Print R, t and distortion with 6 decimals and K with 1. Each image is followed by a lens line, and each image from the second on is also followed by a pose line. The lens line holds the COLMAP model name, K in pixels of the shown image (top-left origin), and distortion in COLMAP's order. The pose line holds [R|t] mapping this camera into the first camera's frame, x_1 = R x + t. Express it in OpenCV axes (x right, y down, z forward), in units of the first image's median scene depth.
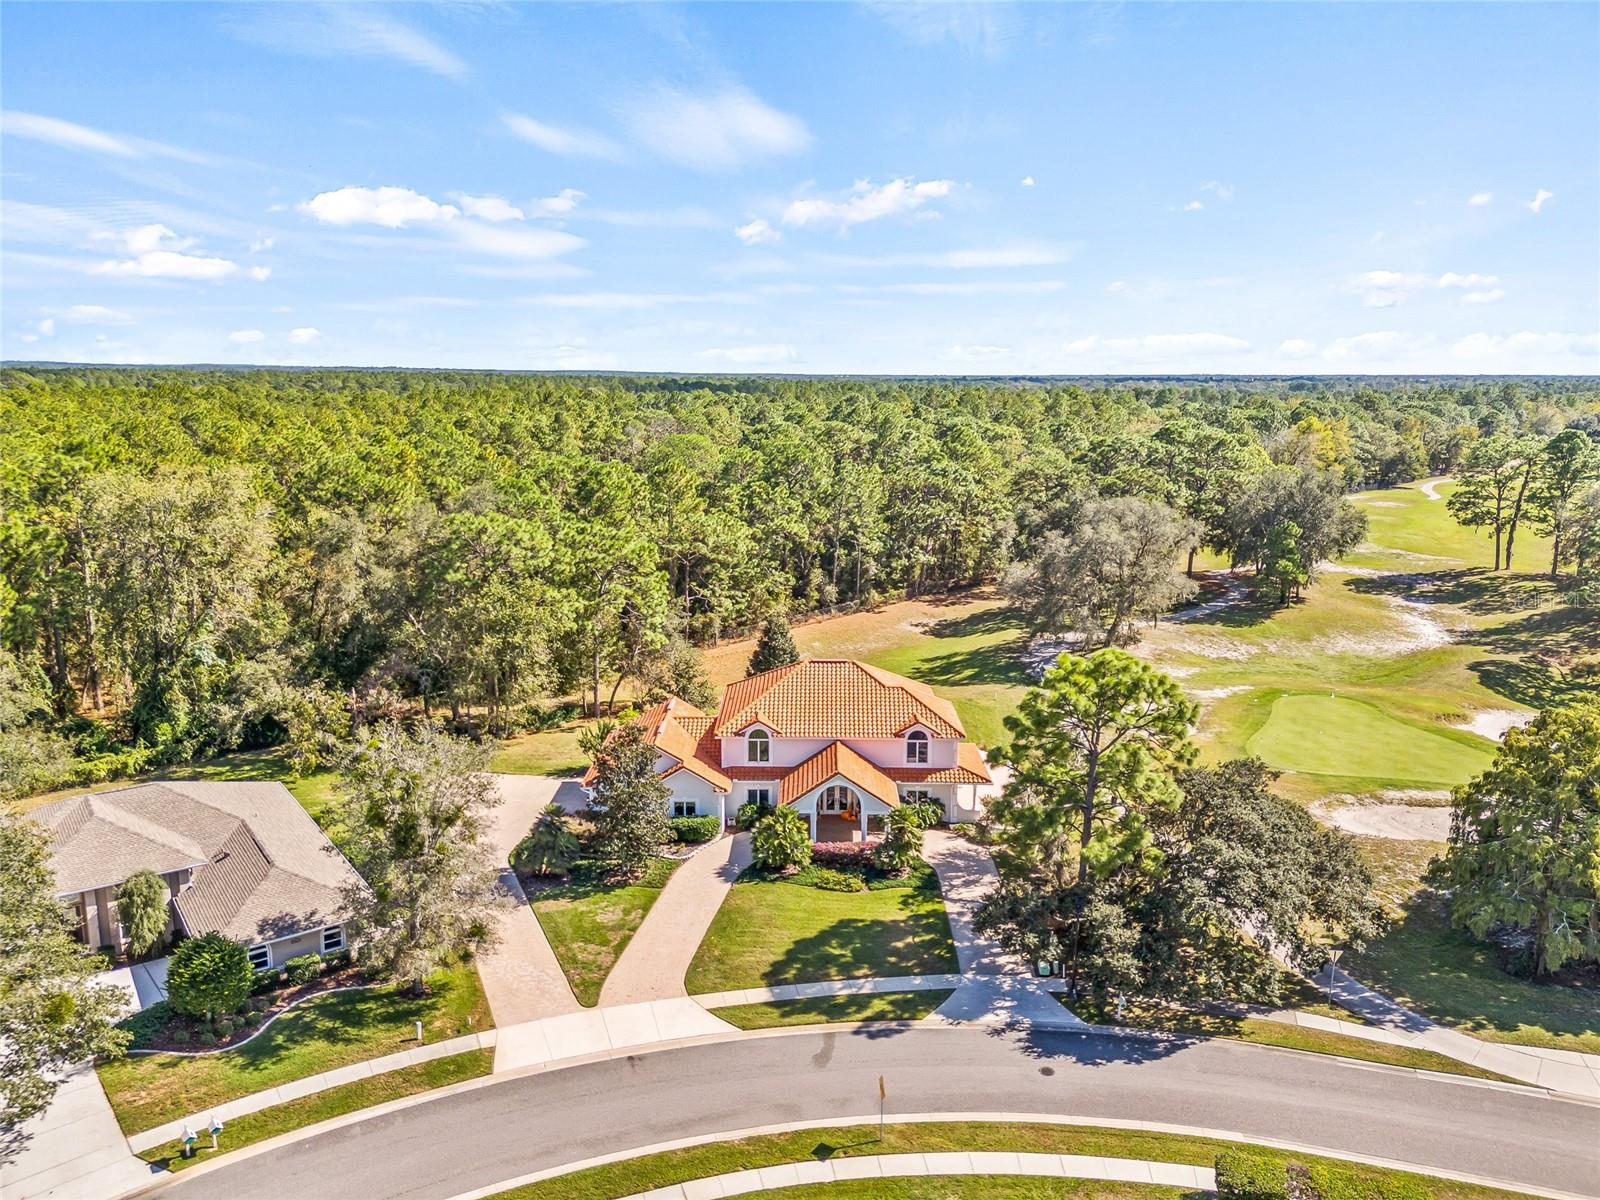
lens RADIAL K [[1170.2, 0, 806.0], [0, 1170.2, 591.0], [0, 0, 1]] dist [0.055823, -0.048067]
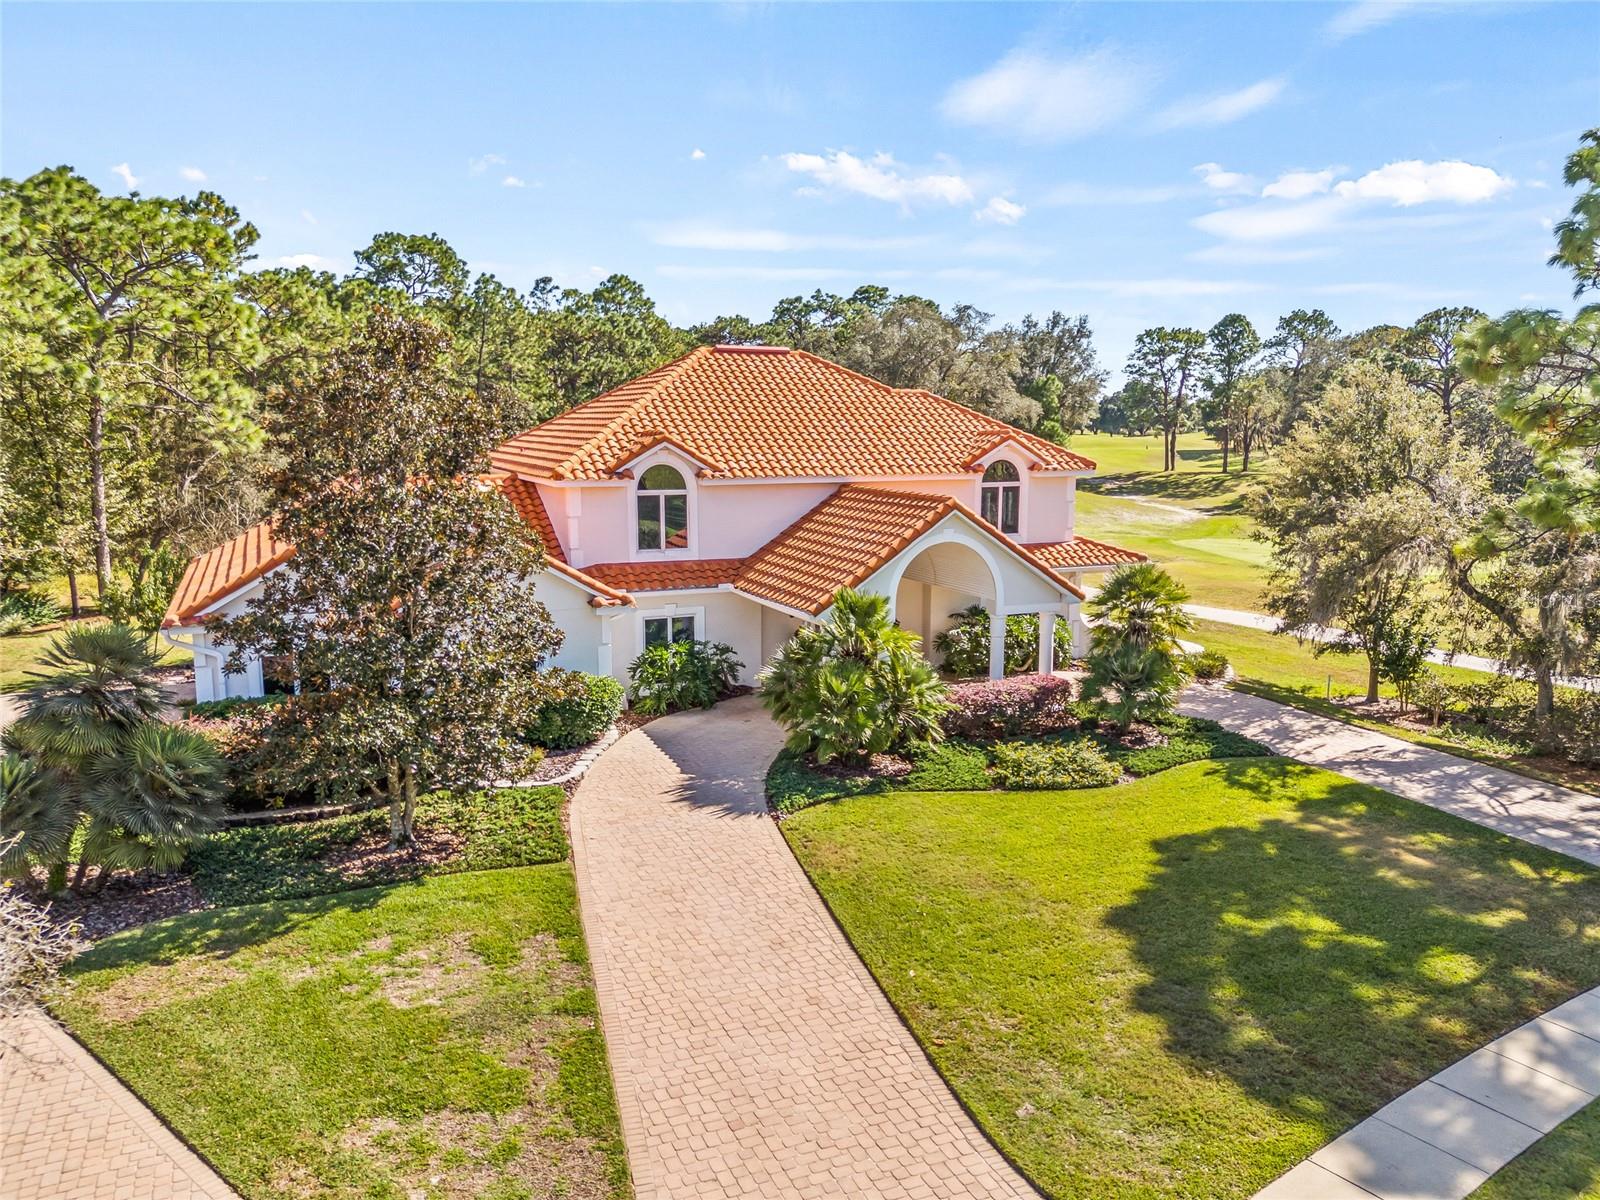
lens RADIAL K [[1166.0, 0, 810.3], [0, 1166.0, 595.8], [0, 0, 1]] dist [0.028624, -0.001457]
pose [[0.904553, -0.060771, 0.422008, -0.163526], [0.076354, 0.996878, -0.020106, 0.173653], [-0.419468, 0.050409, 0.906369, 0.620332]]
